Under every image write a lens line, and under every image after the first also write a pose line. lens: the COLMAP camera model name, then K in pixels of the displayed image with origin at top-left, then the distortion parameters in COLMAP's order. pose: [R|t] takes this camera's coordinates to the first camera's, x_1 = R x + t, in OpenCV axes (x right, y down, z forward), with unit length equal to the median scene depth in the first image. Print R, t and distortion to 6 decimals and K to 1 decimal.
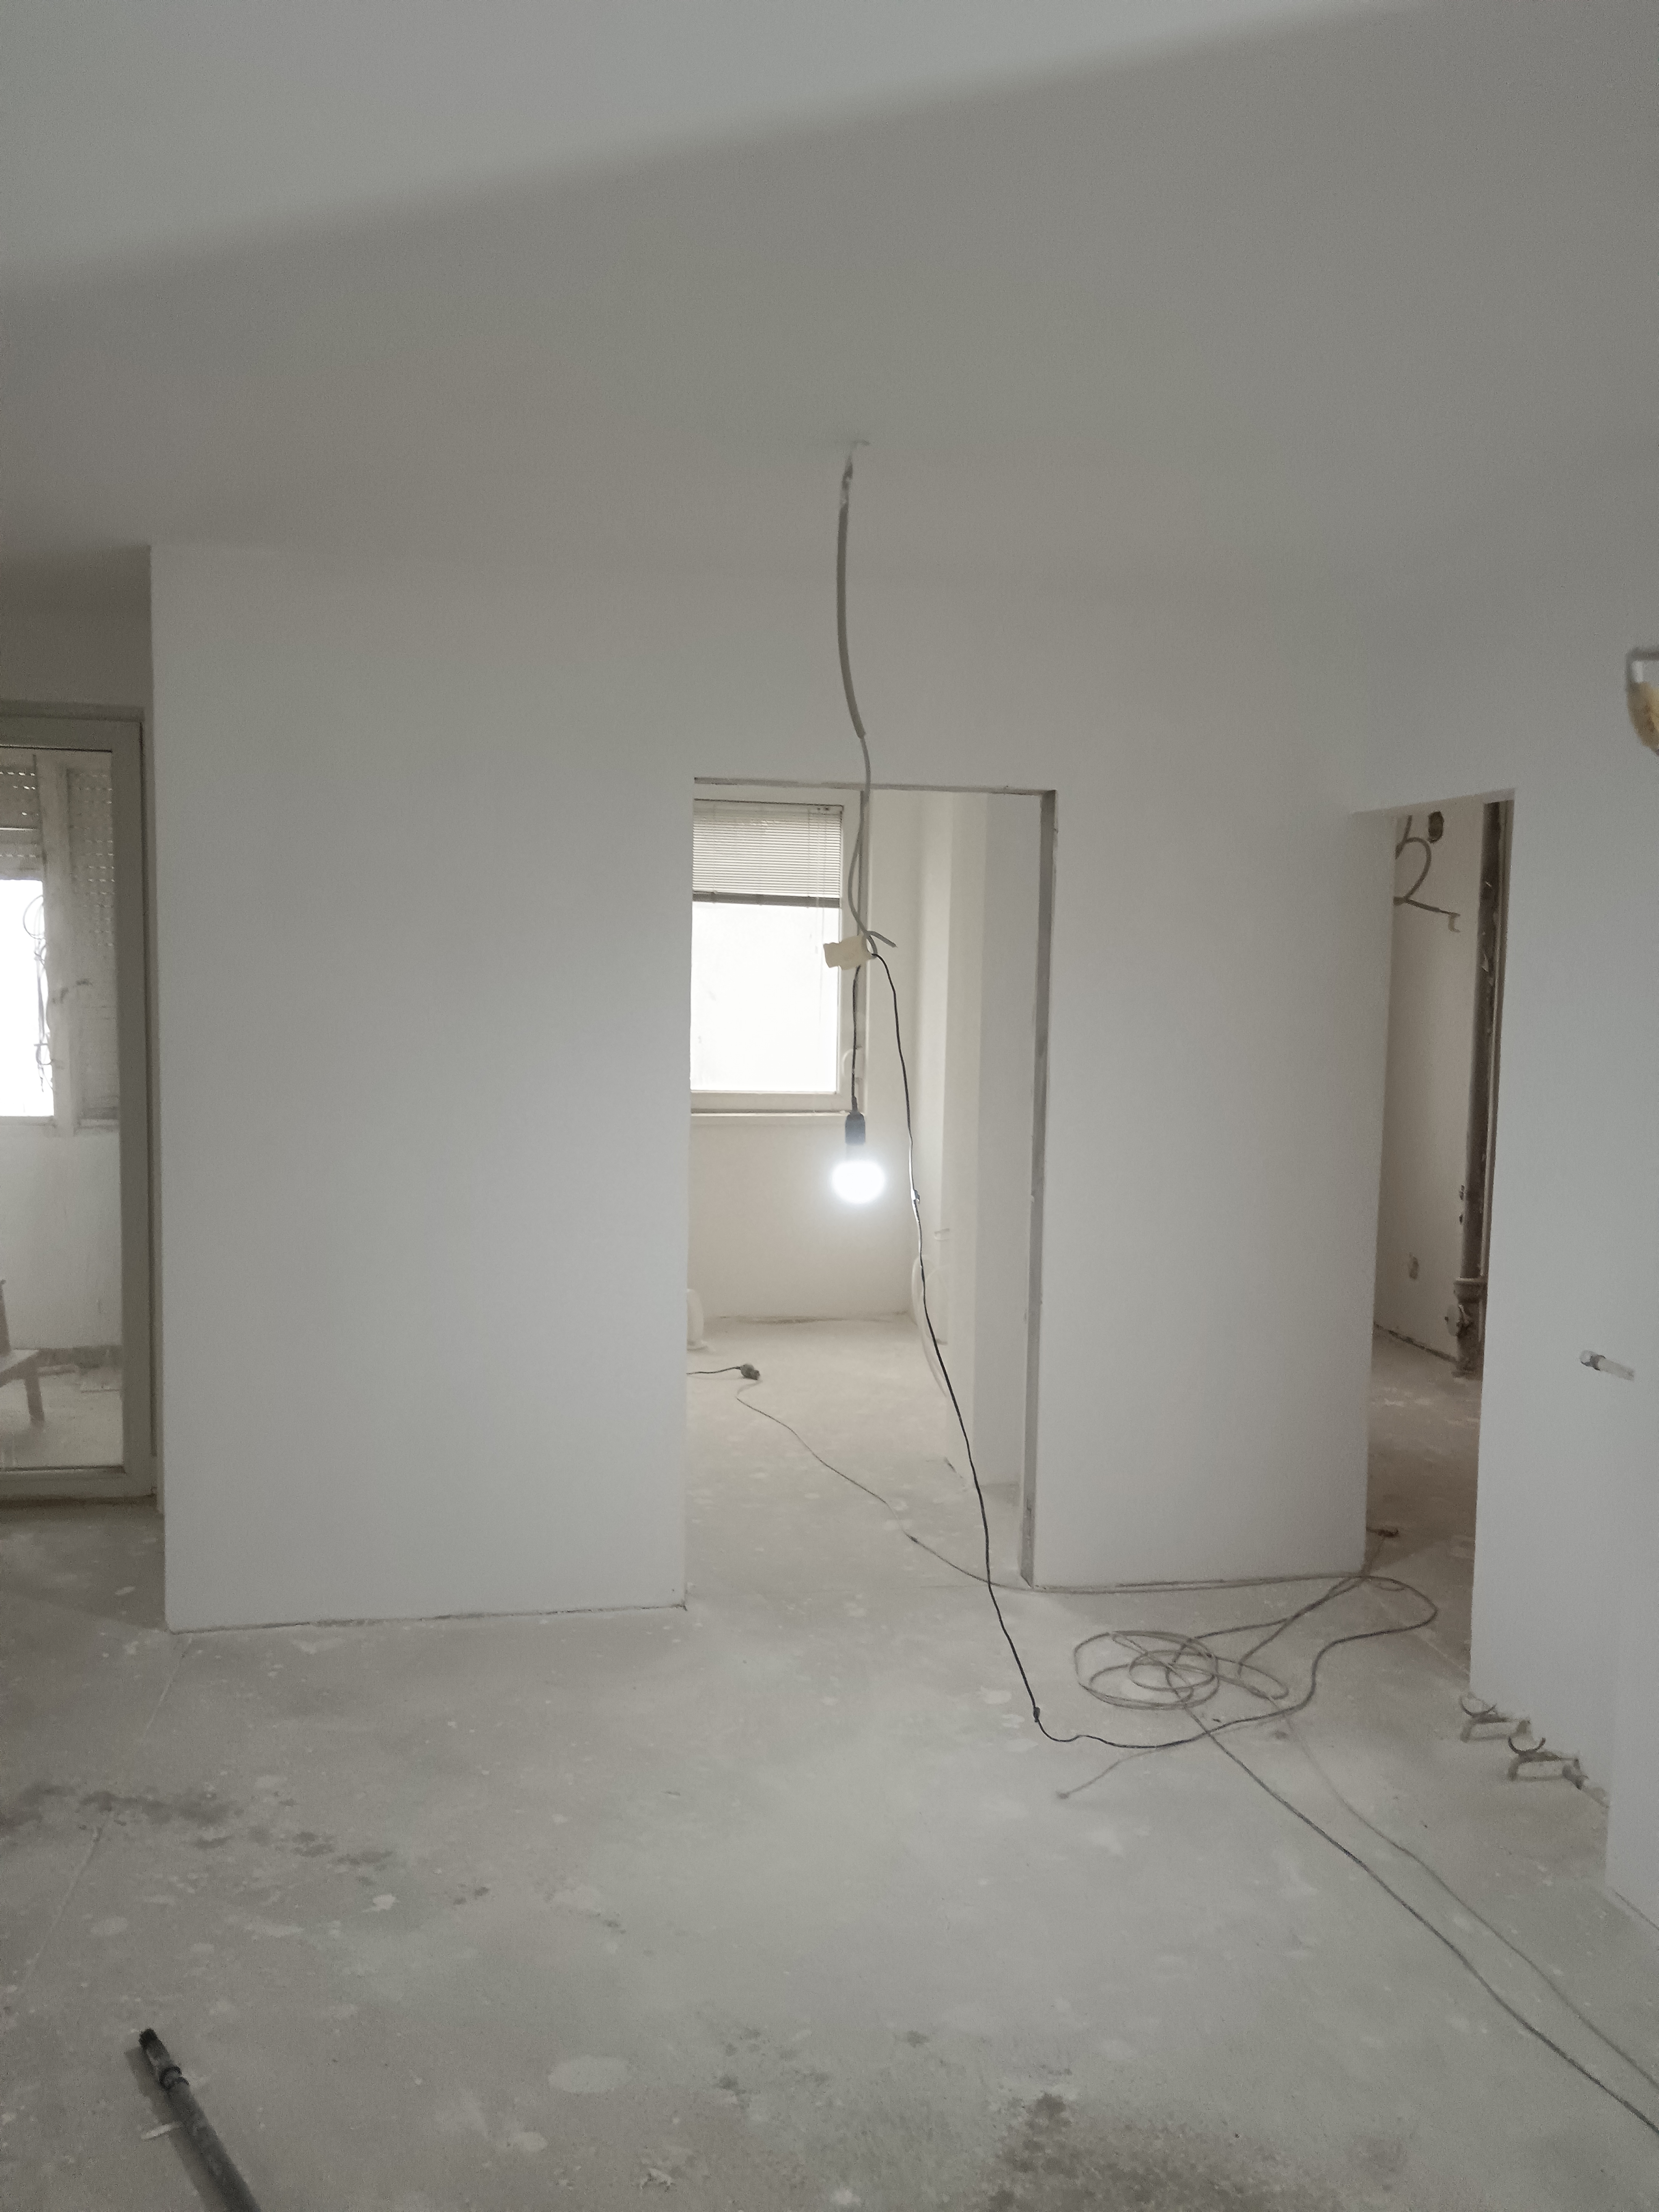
lens RADIAL K [[1715.4, 0, 829.7], [0, 1715.4, 1083.8], [0, 0, 1]] dist [-0.000650, -0.004439]
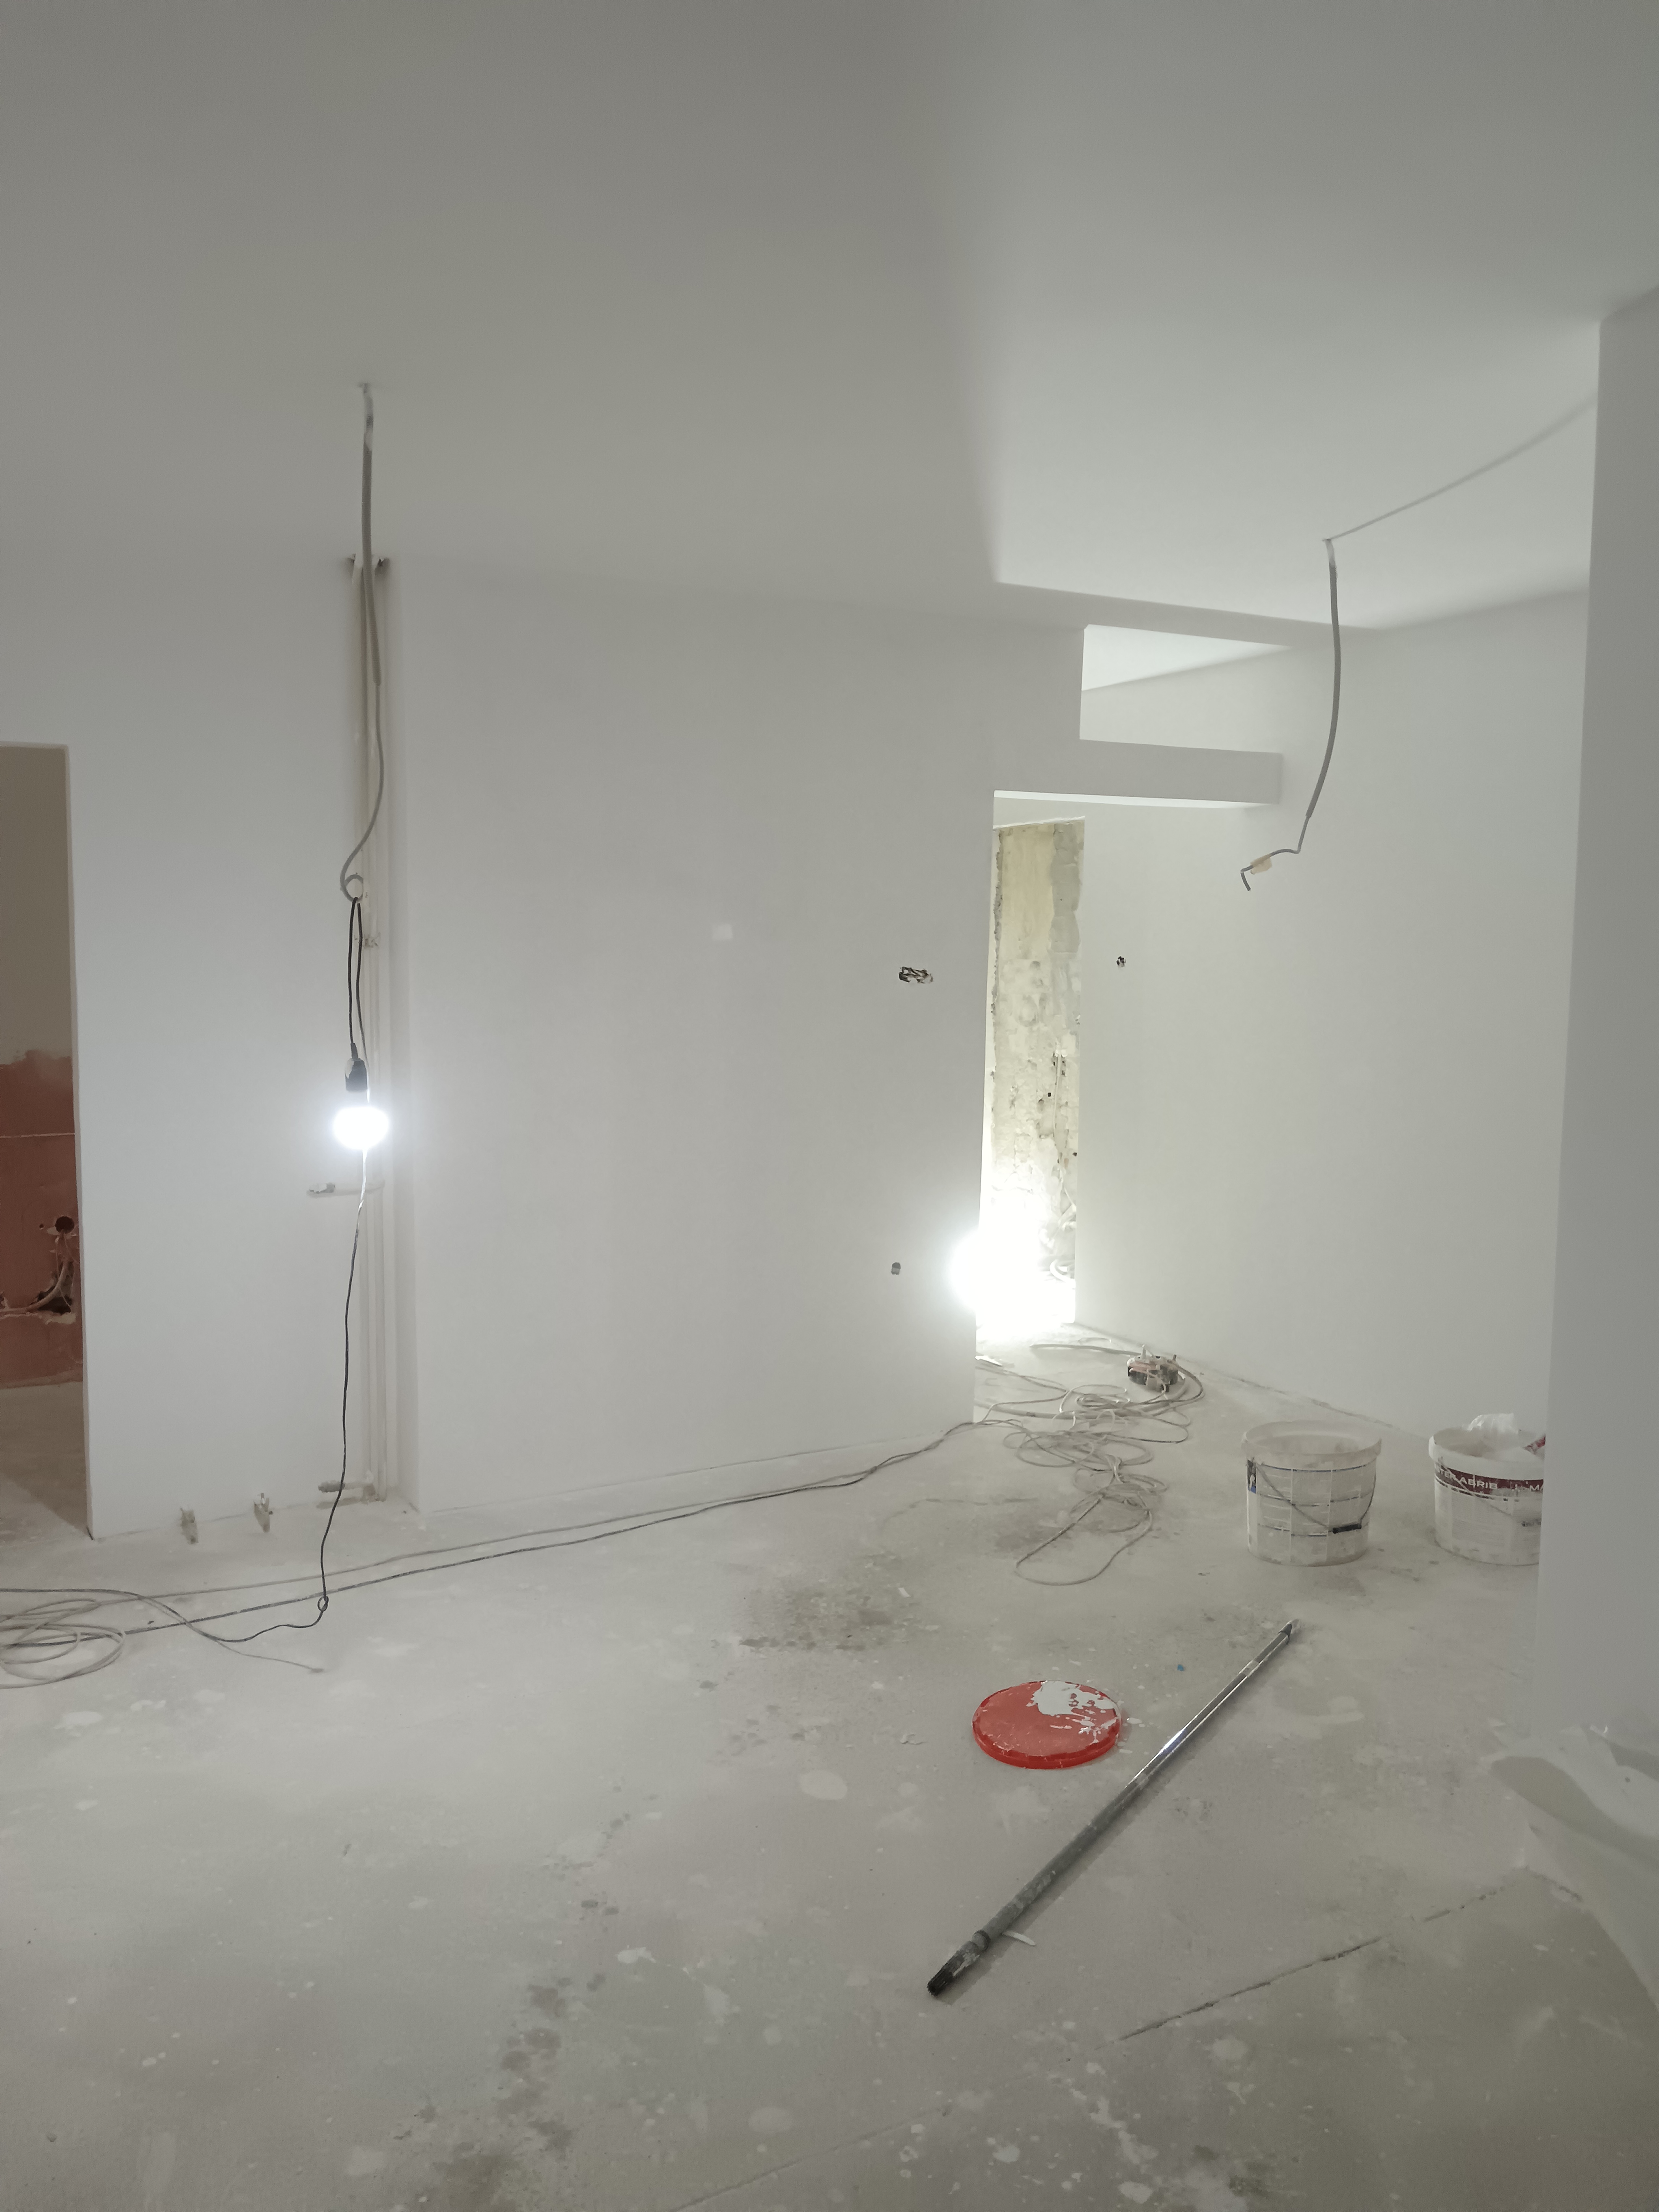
lens RADIAL K [[1715.4, 0, 825.7], [0, 1715.4, 1109.1], [0, 0, 1]] dist [-0.000650, -0.004439]
pose [[-0.315612, -0.119233, 0.941367, -0.985381], [0.051921, 0.988418, 0.142600, -0.081837], [-0.947467, 0.093883, -0.305766, 1.024700]]
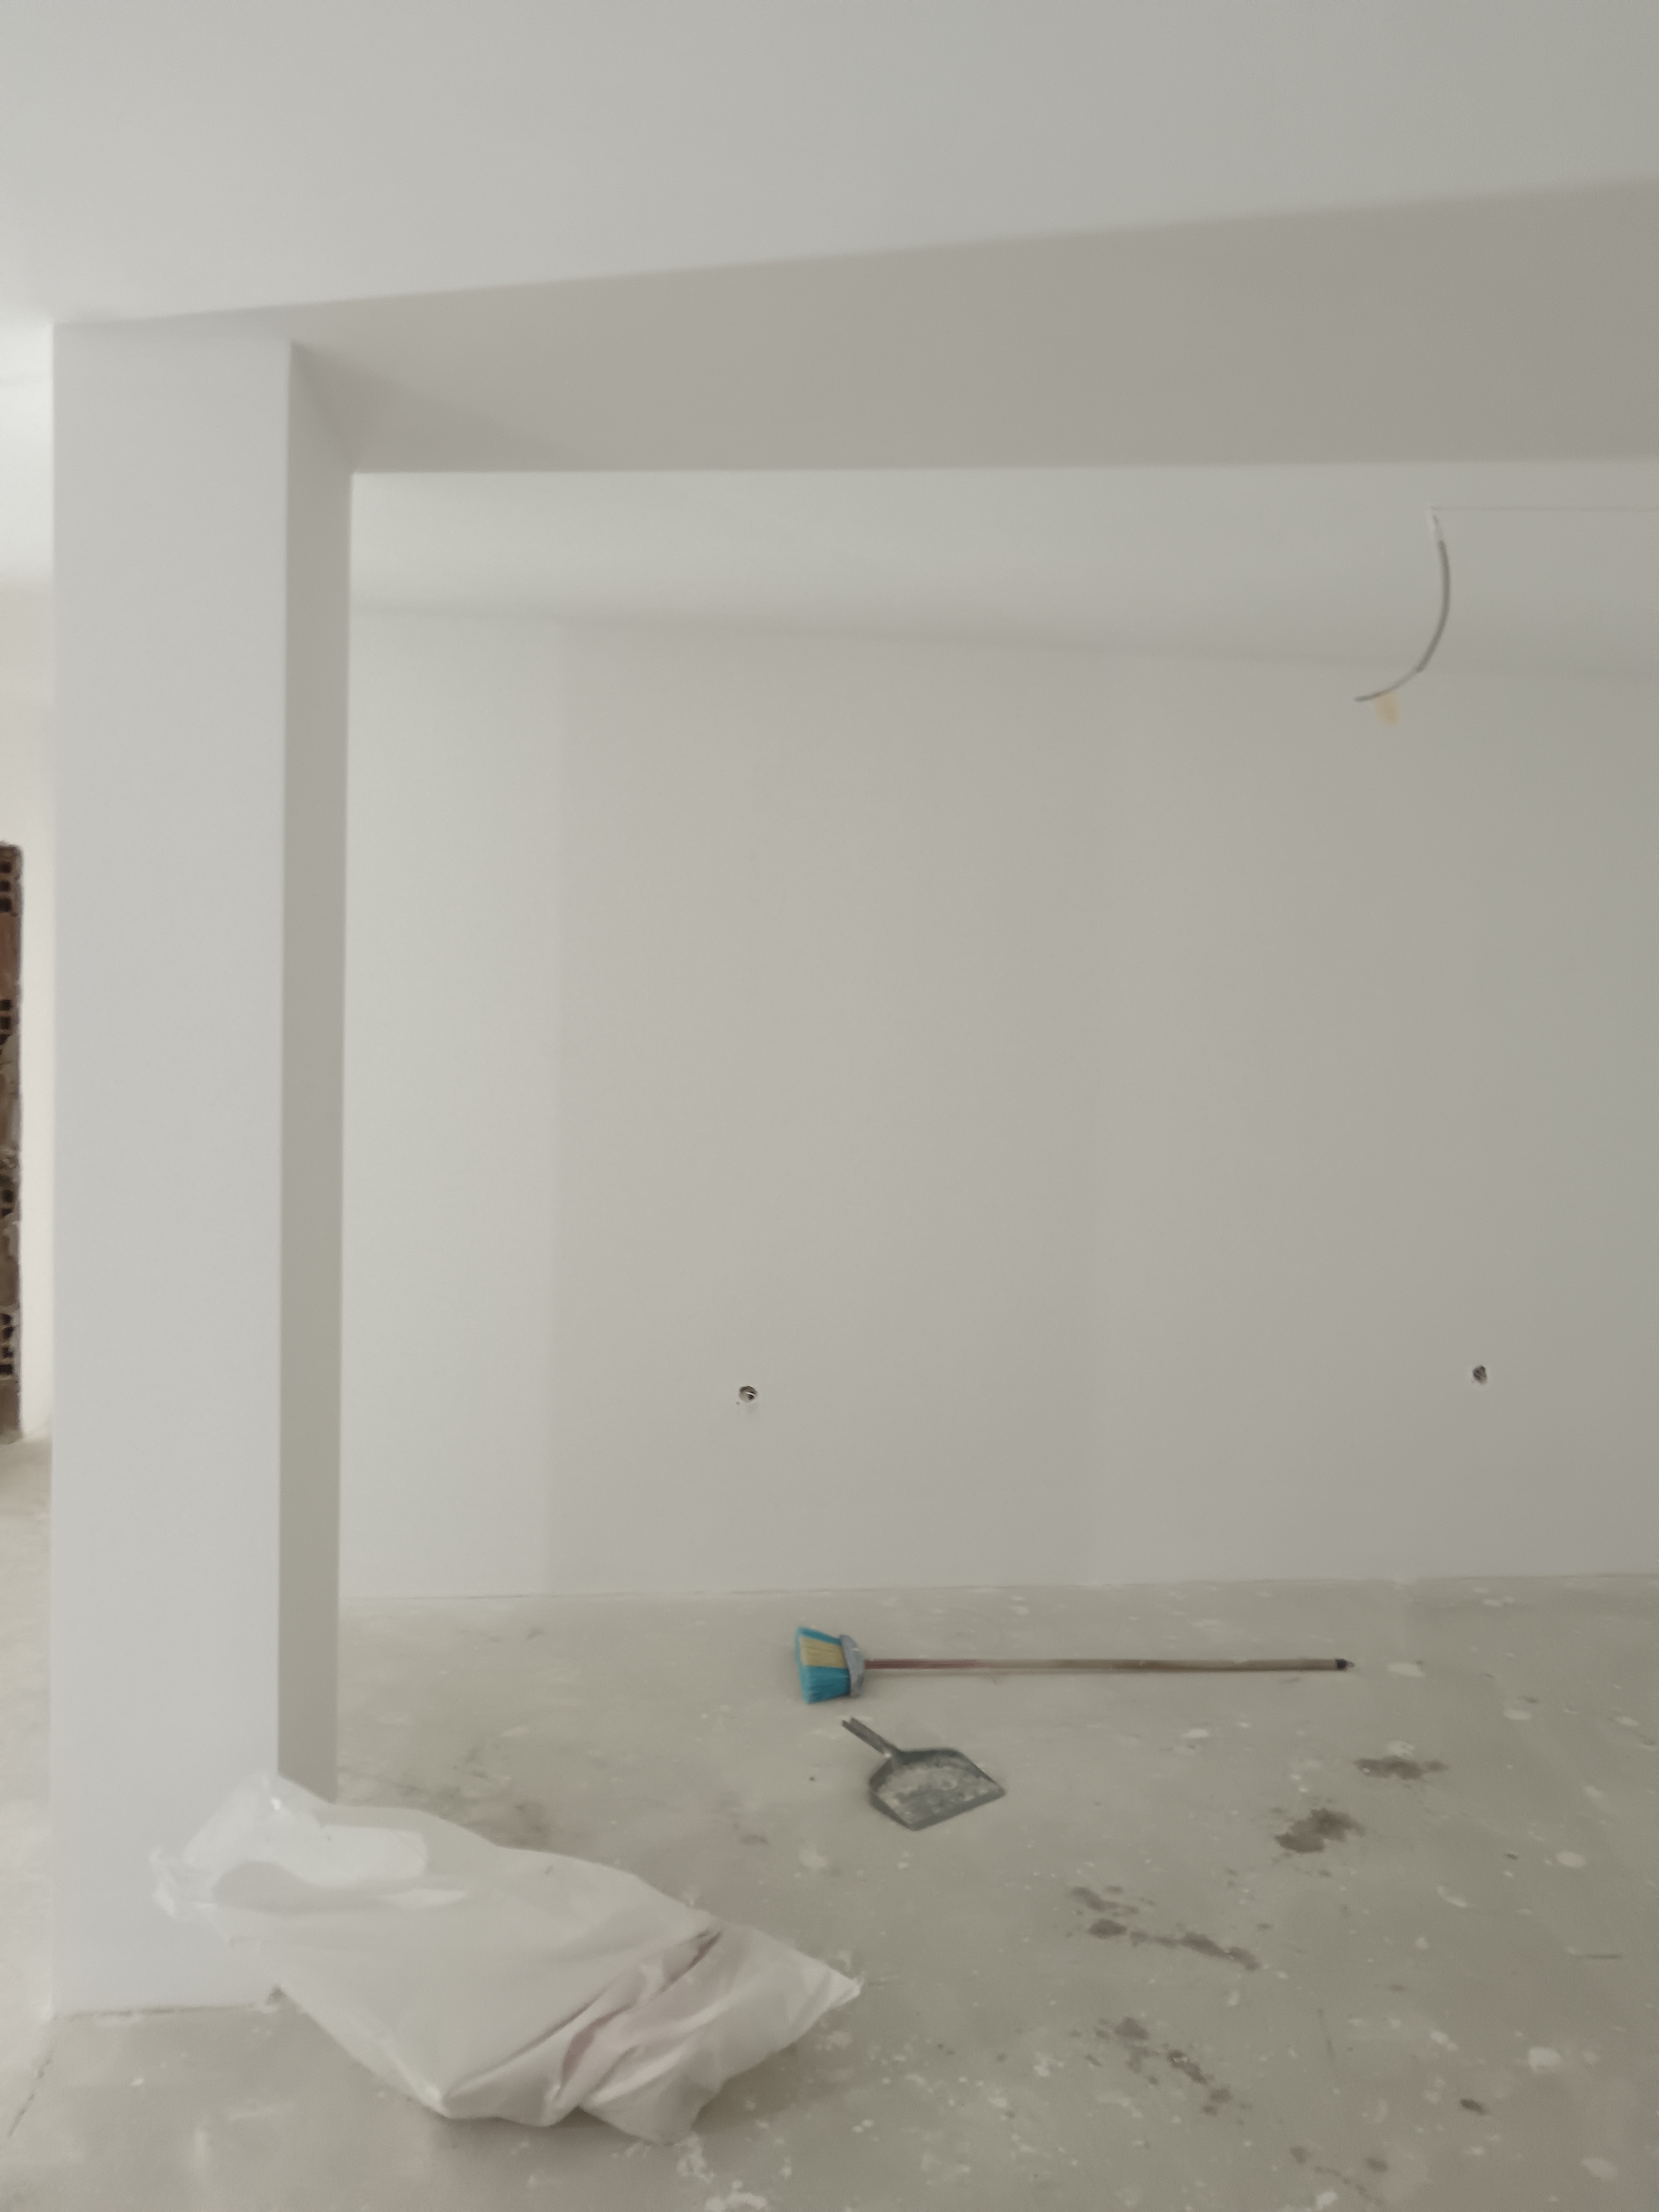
lens RADIAL K [[1715.4, 0, 829.4], [0, 1715.4, 1102.5], [0, 0, 1]] dist [-0.000650, -0.004439]
pose [[-0.998457, -0.050950, 0.022083, -0.642479], [-0.047754, 0.990780, 0.126789, -0.091949], [-0.028339, 0.125539, -0.991684, 1.189780]]
